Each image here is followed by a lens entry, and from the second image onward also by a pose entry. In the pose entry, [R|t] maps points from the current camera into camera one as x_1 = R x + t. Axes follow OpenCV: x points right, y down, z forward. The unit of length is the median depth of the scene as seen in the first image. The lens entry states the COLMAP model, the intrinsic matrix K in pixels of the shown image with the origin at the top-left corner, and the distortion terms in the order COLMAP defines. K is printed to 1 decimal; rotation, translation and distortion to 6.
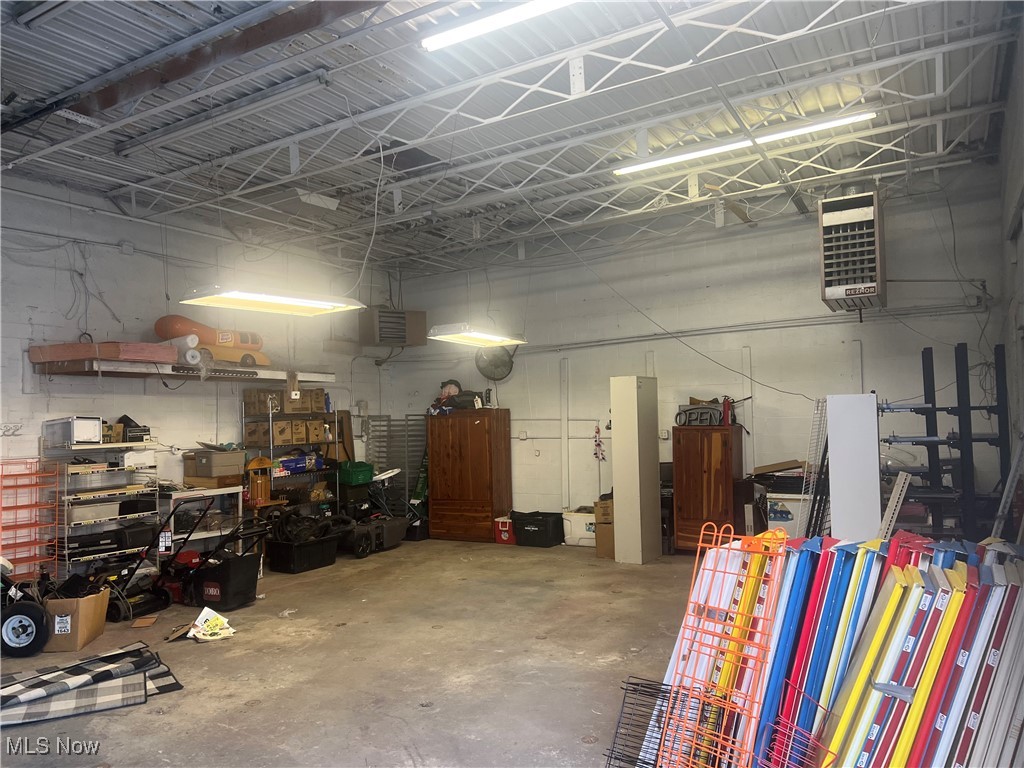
lens RADIAL K [[760.2, 0, 512.0], [0, 760.2, 384.0], [0, 0, 1]] dist [0.004893, -0.008463]
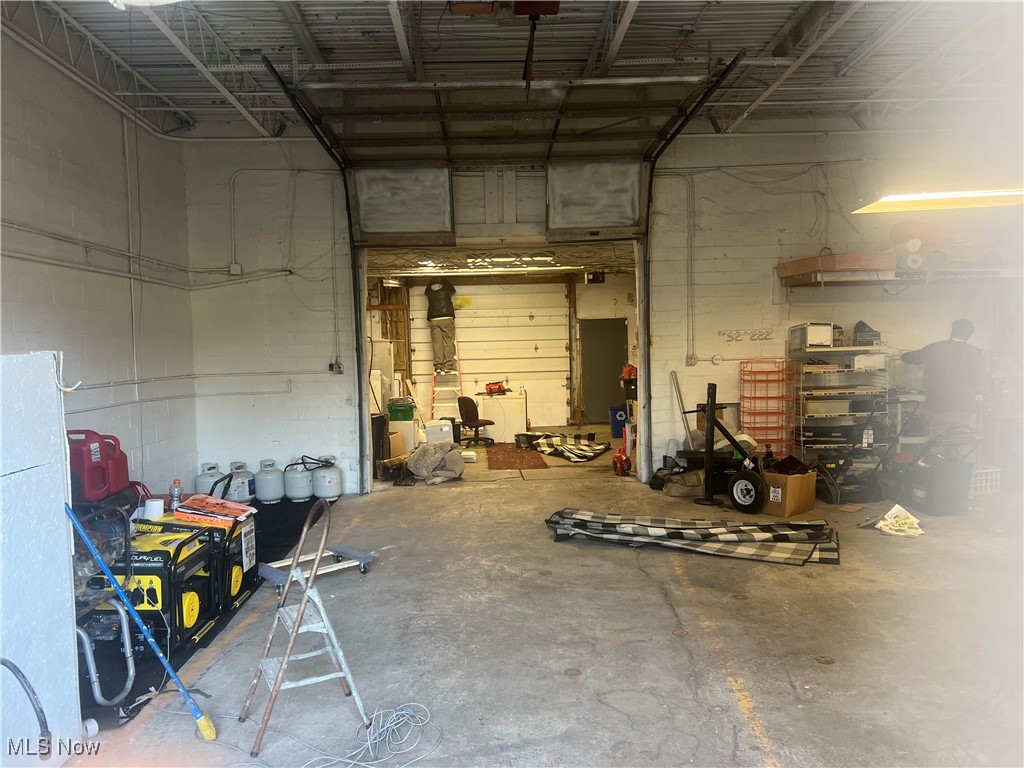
lens RADIAL K [[760.2, 0, 512.0], [0, 760.2, 384.0], [0, 0, 1]] dist [0.004893, -0.008463]
pose [[0.518339, 0.055069, -0.853400, 0.200666], [0.049638, 0.994305, 0.094311, 0.004769], [0.853733, -0.091246, 0.512654, 0.029123]]
